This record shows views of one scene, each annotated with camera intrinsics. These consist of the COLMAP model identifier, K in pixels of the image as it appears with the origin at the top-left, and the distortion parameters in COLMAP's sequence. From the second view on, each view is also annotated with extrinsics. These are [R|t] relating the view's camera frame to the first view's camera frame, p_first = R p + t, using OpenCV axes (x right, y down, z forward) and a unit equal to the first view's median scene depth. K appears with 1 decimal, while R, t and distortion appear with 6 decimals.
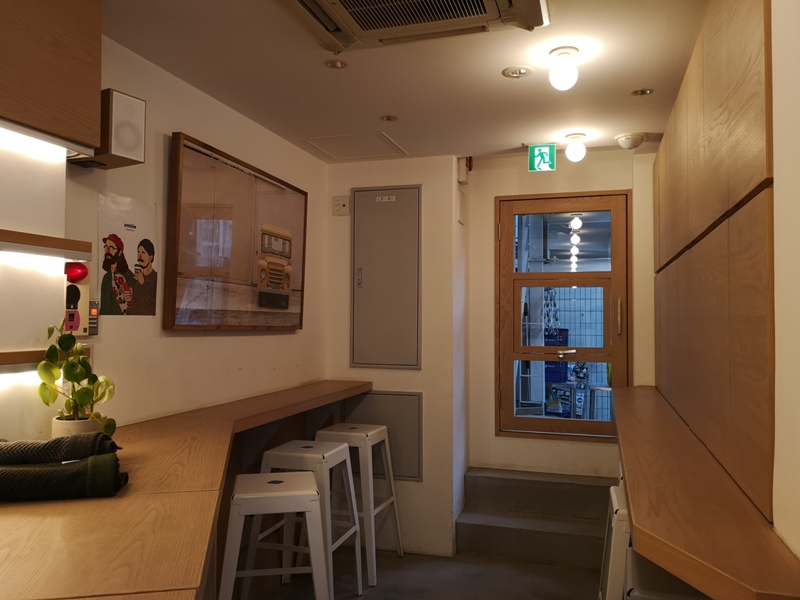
lens RADIAL K [[621.7, 0, 398.6], [0, 621.7, 296.8], [0, 0, 1]] dist [0.035702, -0.060089]
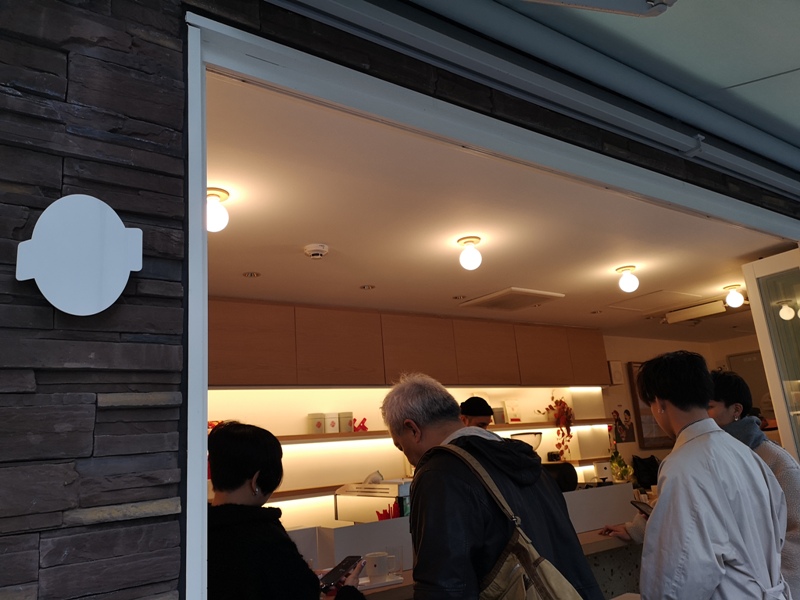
lens RADIAL K [[621.7, 0, 397.6], [0, 621.7, 300.8], [0, 0, 1]] dist [0.035702, -0.060089]
pose [[0.793420, -0.213812, -0.569885, 0.366723], [0.103317, 0.969994, -0.220085, -0.063194], [0.599842, 0.115741, 0.791703, -1.527054]]
